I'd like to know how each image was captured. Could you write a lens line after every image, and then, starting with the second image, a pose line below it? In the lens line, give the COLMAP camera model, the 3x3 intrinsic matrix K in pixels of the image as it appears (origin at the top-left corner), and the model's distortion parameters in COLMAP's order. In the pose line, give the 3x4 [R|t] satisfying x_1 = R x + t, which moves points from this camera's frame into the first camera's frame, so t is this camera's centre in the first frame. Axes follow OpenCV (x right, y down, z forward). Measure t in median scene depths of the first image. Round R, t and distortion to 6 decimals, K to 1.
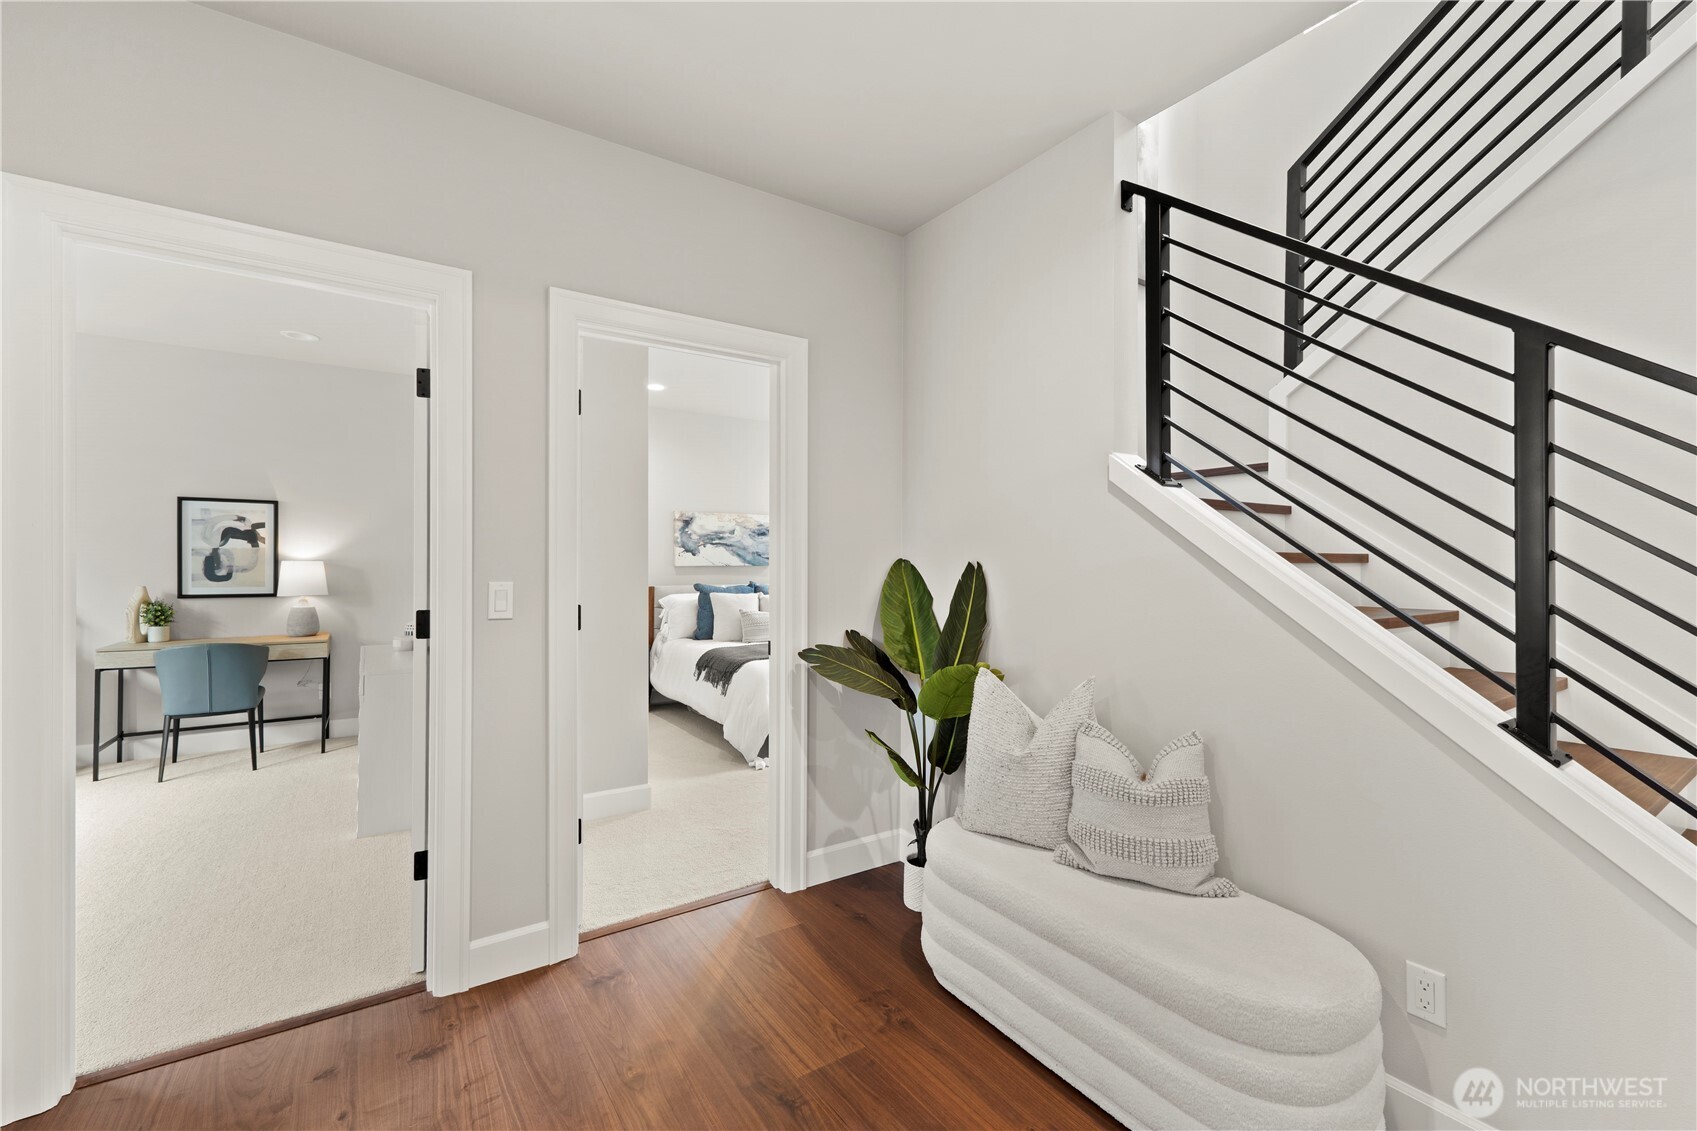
lens RADIAL K [[715.6, 0, 831.0], [0, 715.6, 560.8], [0, 0, 1]] dist [0.004775, -0.000396]
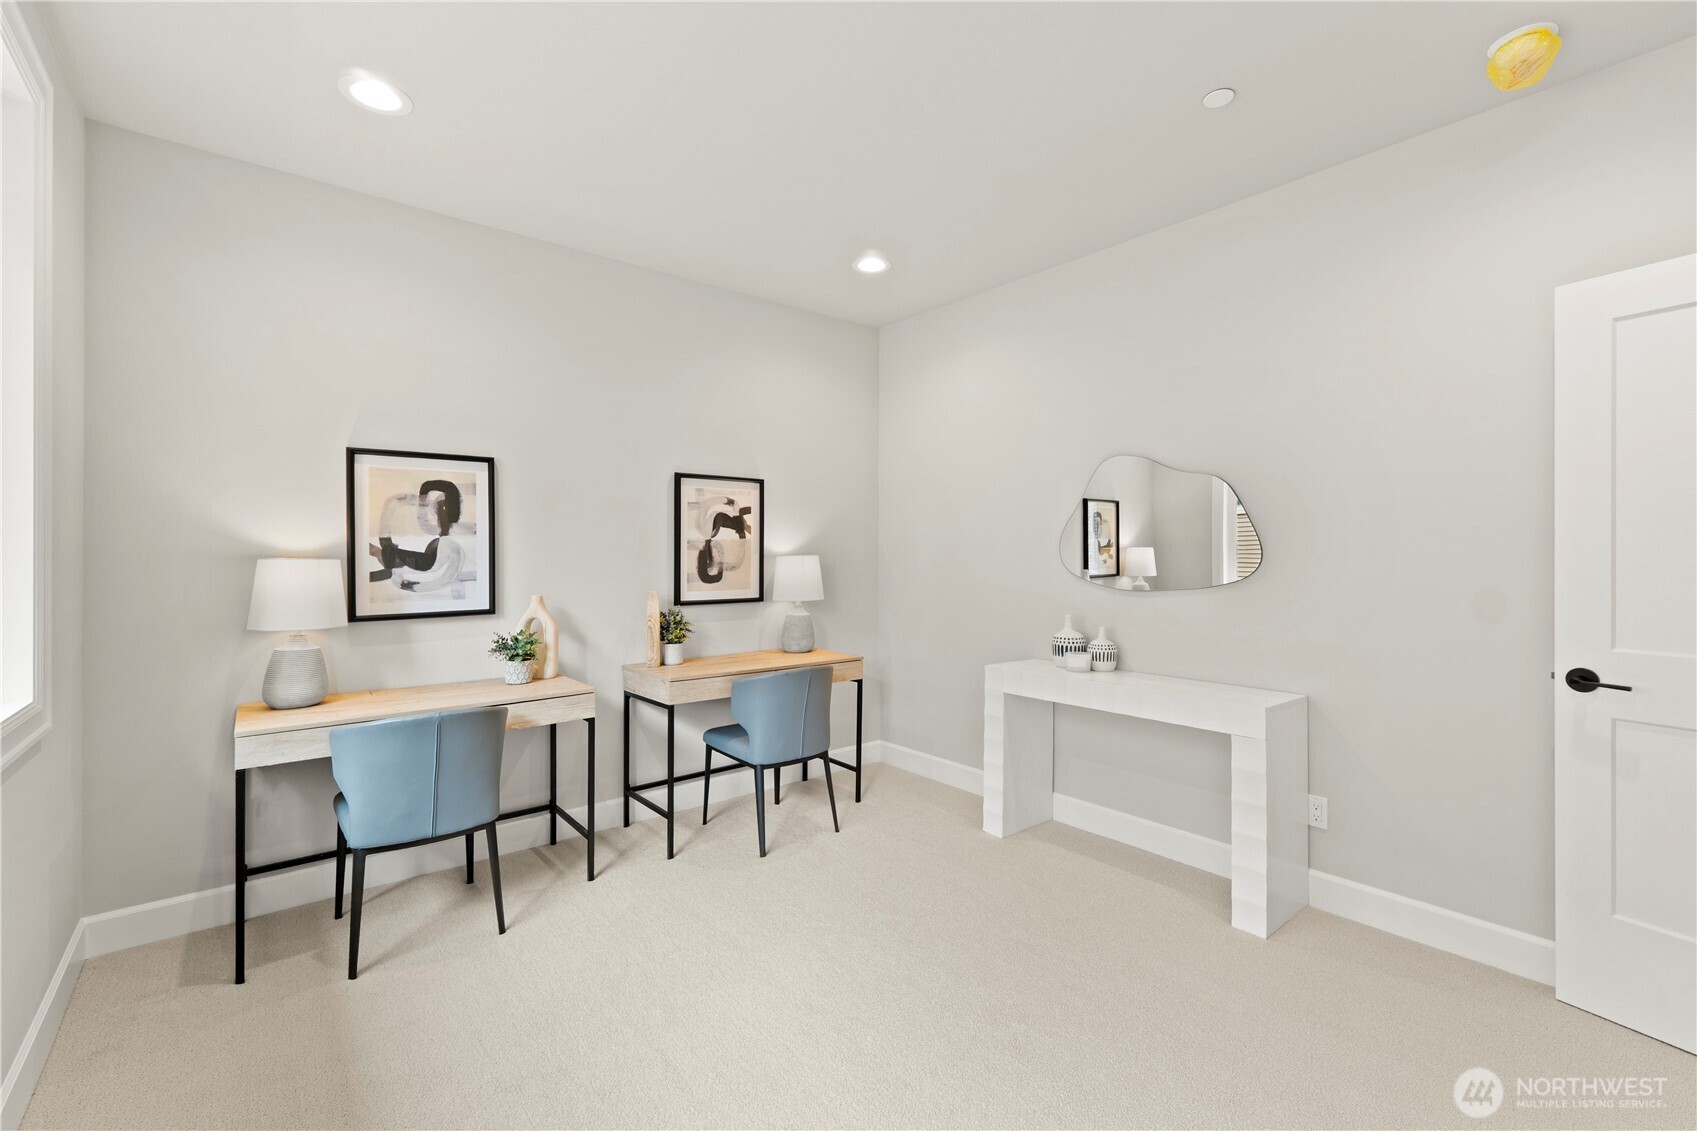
lens RADIAL K [[715.6, 0, 856.3], [0, 715.6, 554.3], [0, 0, 1]] dist [0.004775, -0.000396]
pose [[0.994100, -0.005439, 0.108327, -0.792136], [0.004943, 0.999976, 0.004847, -0.005111], [-0.108350, -0.004283, 0.994104, 0.222545]]
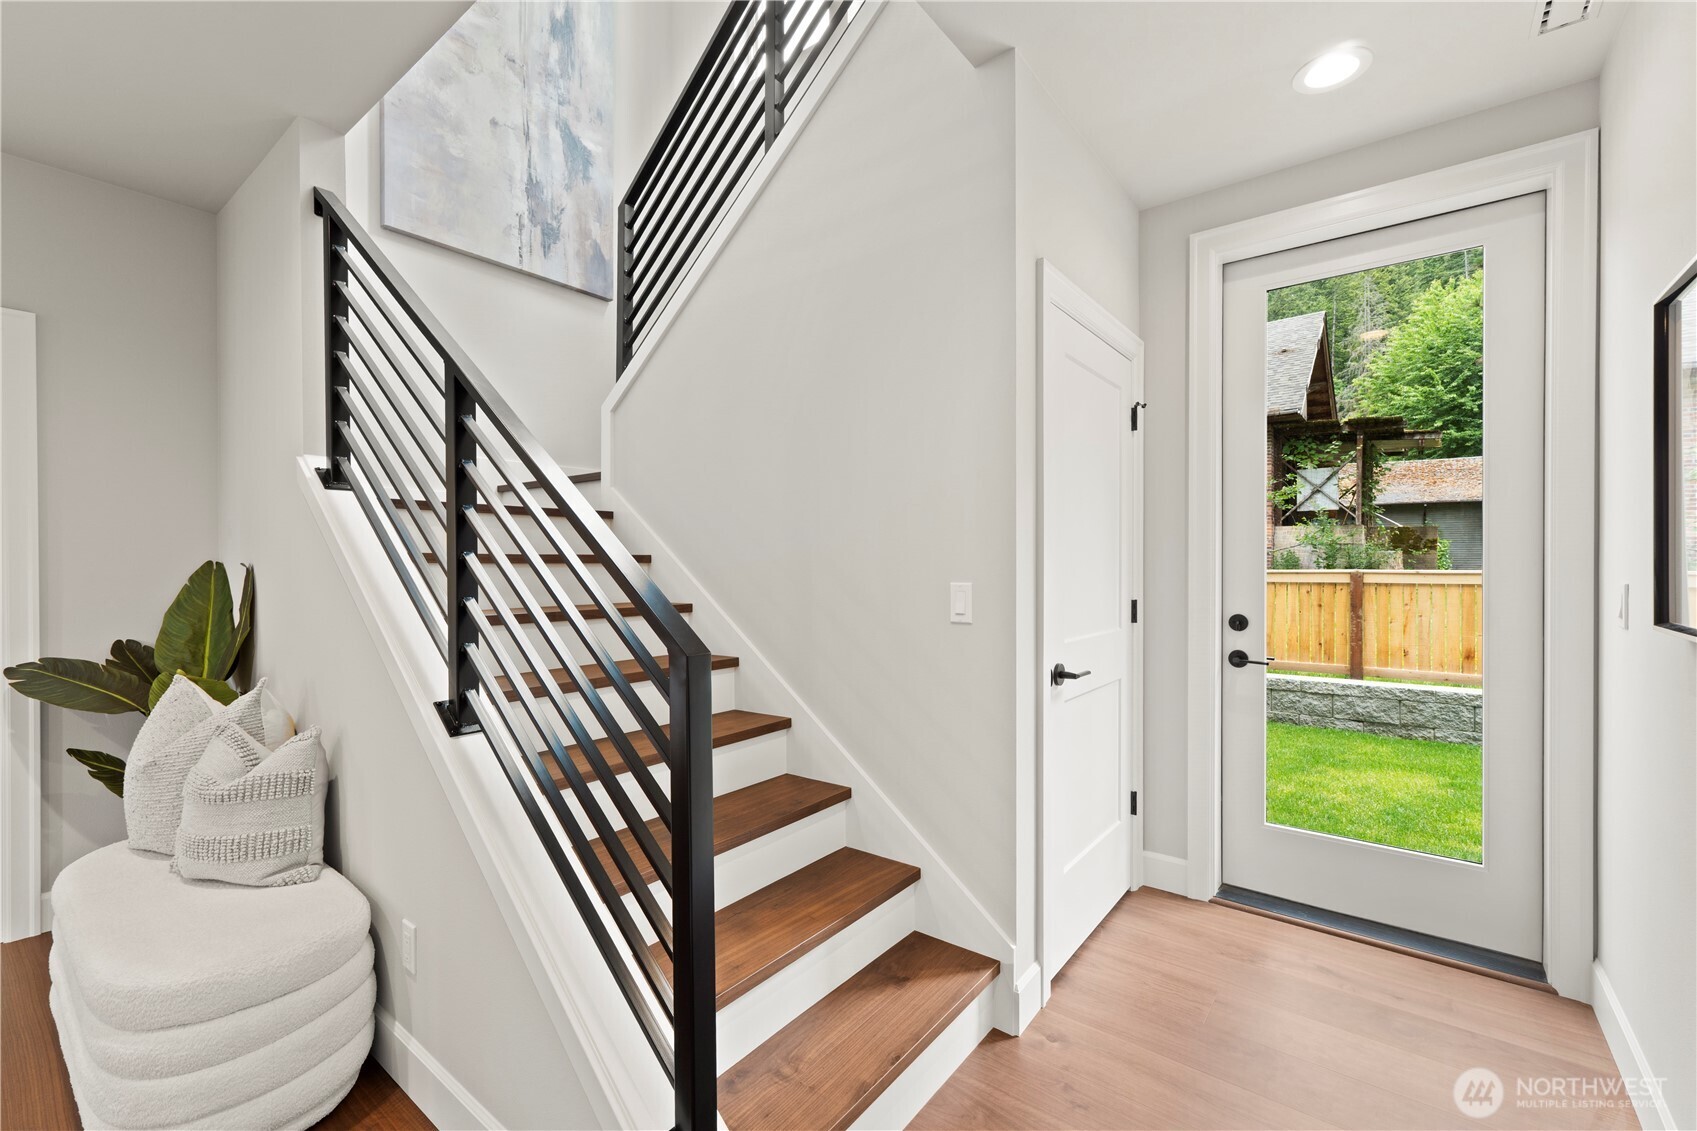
lens RADIAL K [[715.6, 0, 842.5], [0, 715.6, 567.7], [0, 0, 1]] dist [0.004775, -0.000396]
pose [[0.951269, -0.006632, 0.308290, 0.455895], [0.003563, 0.999938, 0.010516, -0.001051], [-0.308341, -0.008905, 0.951234, -0.112143]]
